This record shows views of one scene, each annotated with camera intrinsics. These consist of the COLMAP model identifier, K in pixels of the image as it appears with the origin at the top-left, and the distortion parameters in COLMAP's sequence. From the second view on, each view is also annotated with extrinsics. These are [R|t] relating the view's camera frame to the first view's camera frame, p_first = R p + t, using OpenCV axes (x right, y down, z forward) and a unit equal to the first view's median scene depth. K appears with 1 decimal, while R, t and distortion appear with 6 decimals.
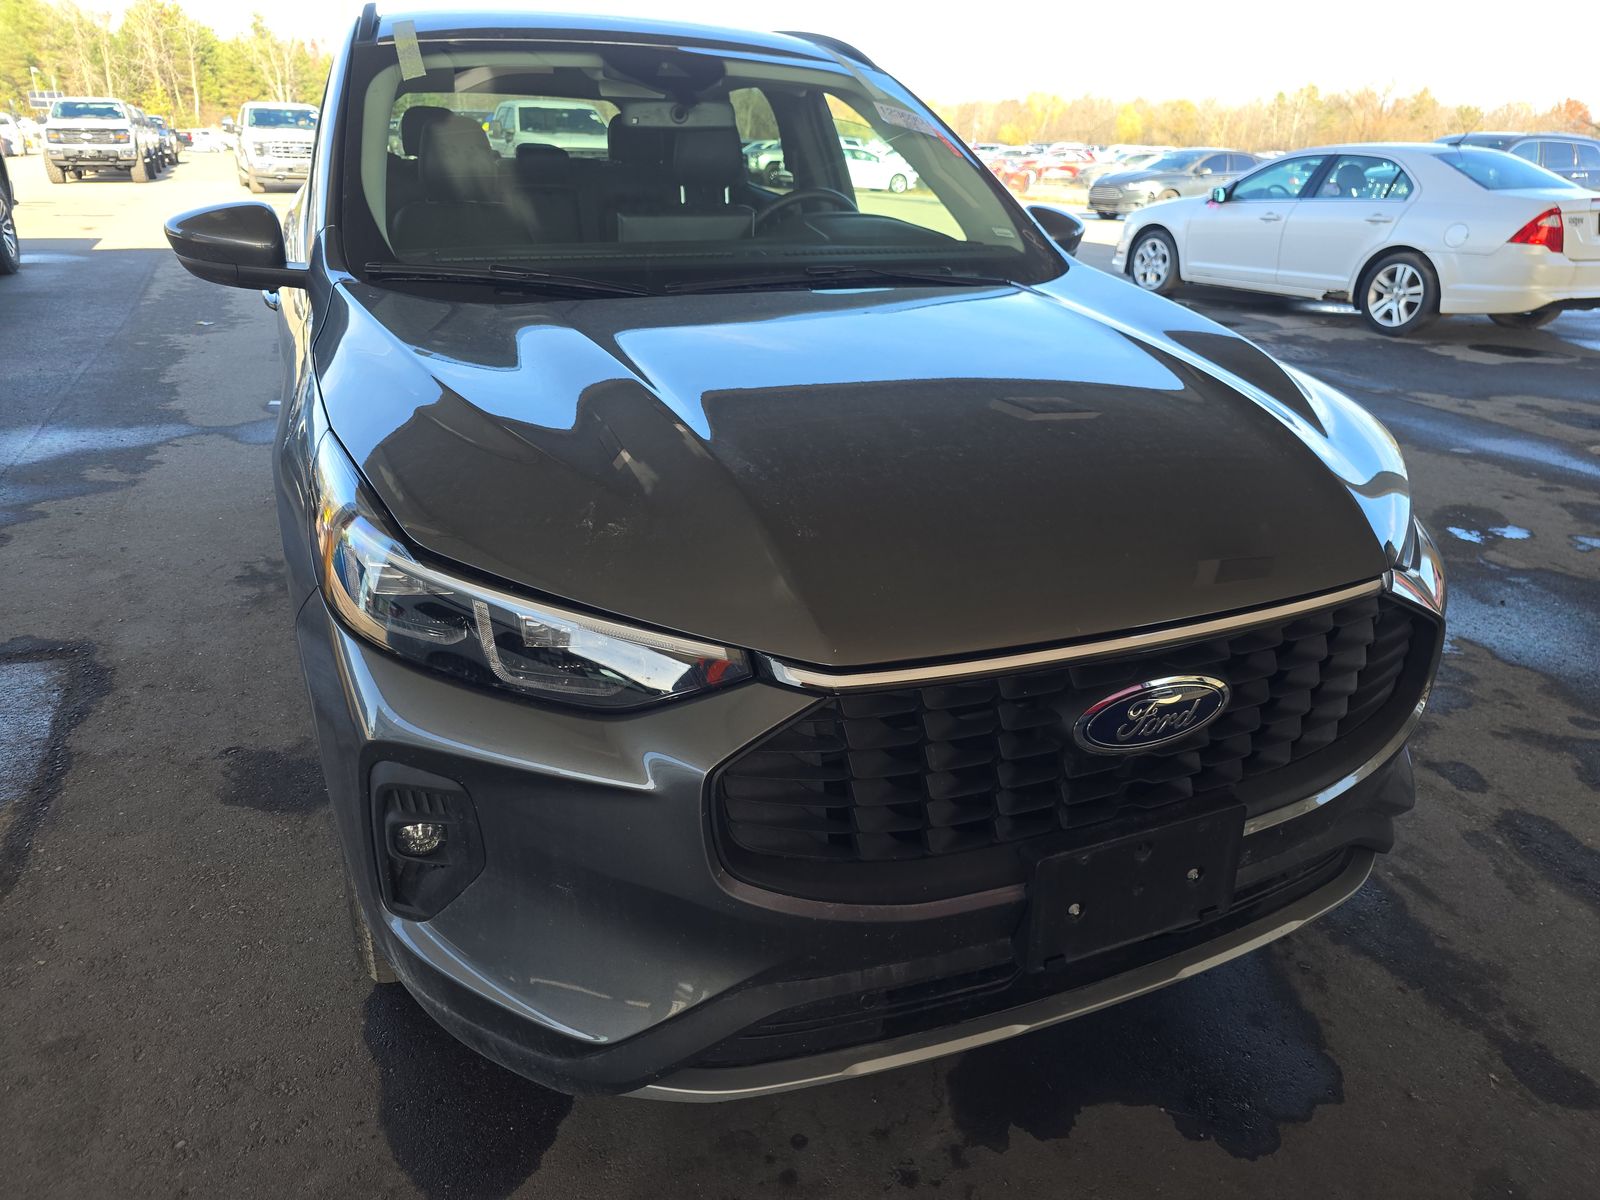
lens RADIAL K [[1075.1, 0, 791.8], [0, 1075.1, 605.3], [0, 0, 1]] dist [0.042671, -0.045361]
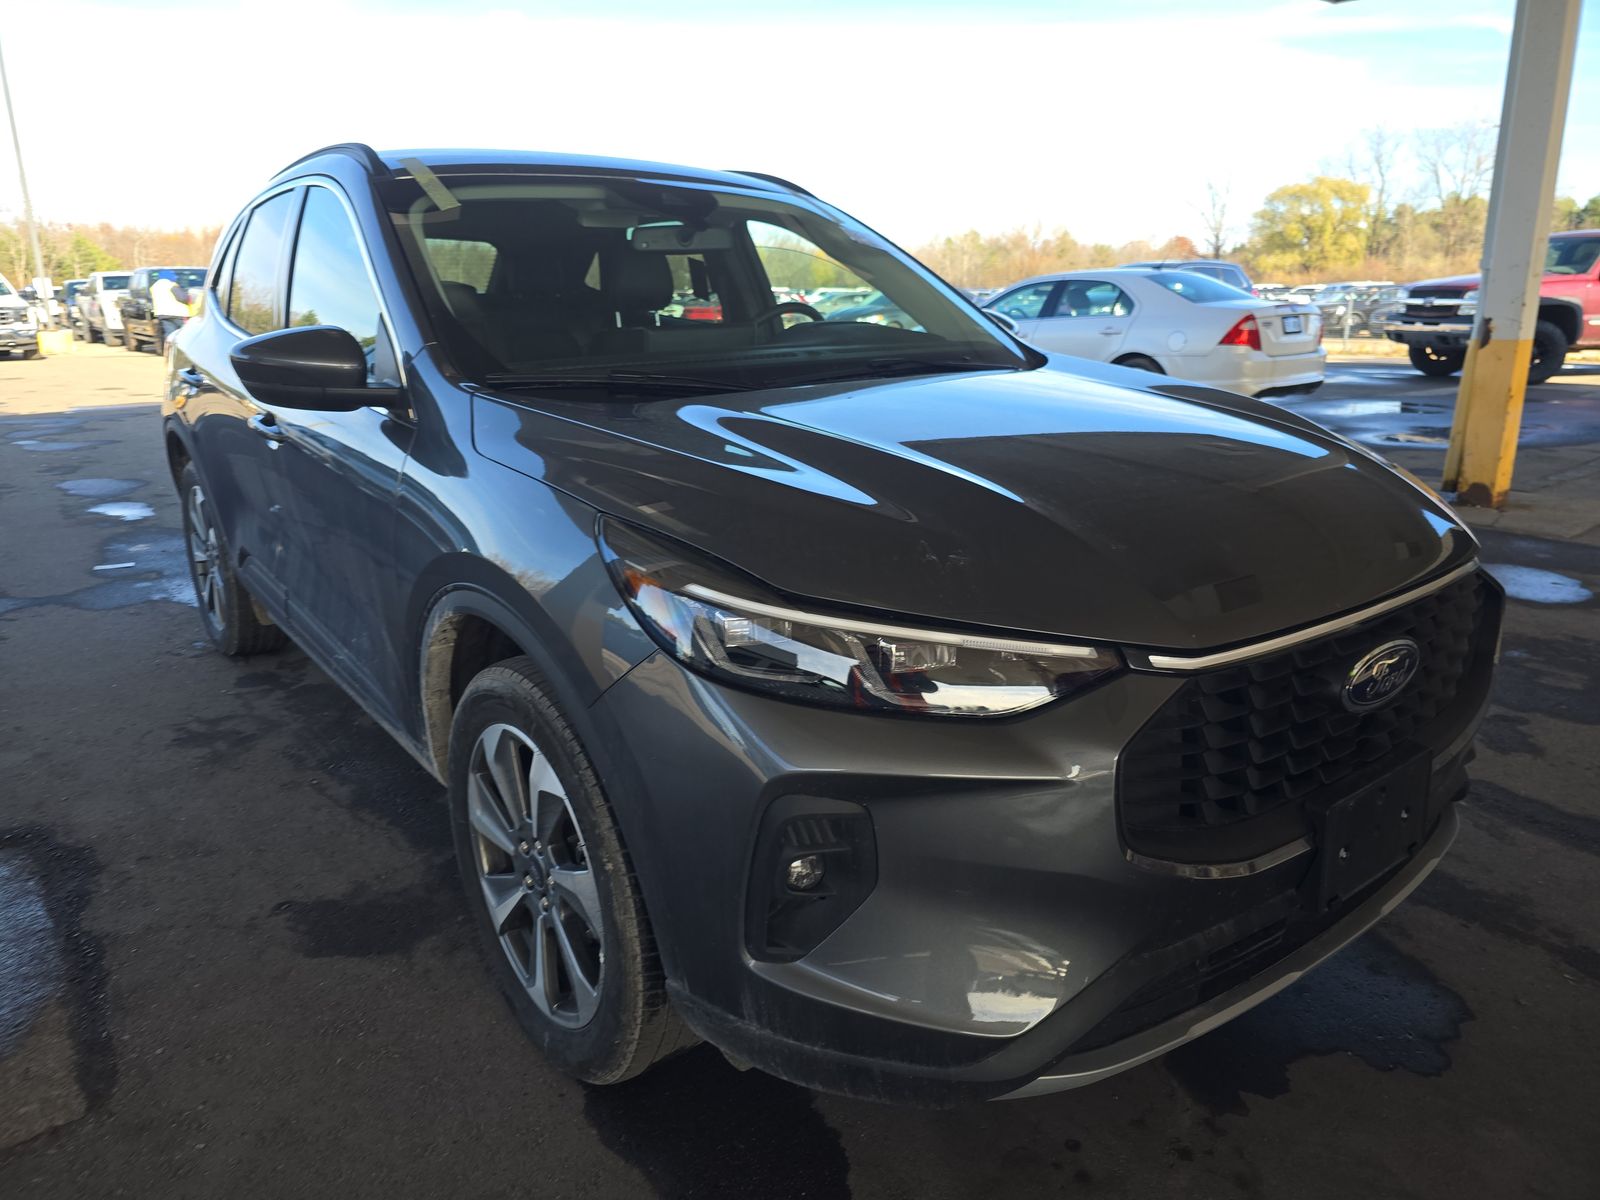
lens RADIAL K [[1075.1, 0, 788.5], [0, 1075.1, 610.6], [0, 0, 1]] dist [0.042671, -0.045361]
pose [[0.969084, -0.101706, 0.224793, -0.277344], [0.127007, 0.986738, -0.101086, 0.033548], [-0.211530, 0.126511, 0.969149, -0.017277]]
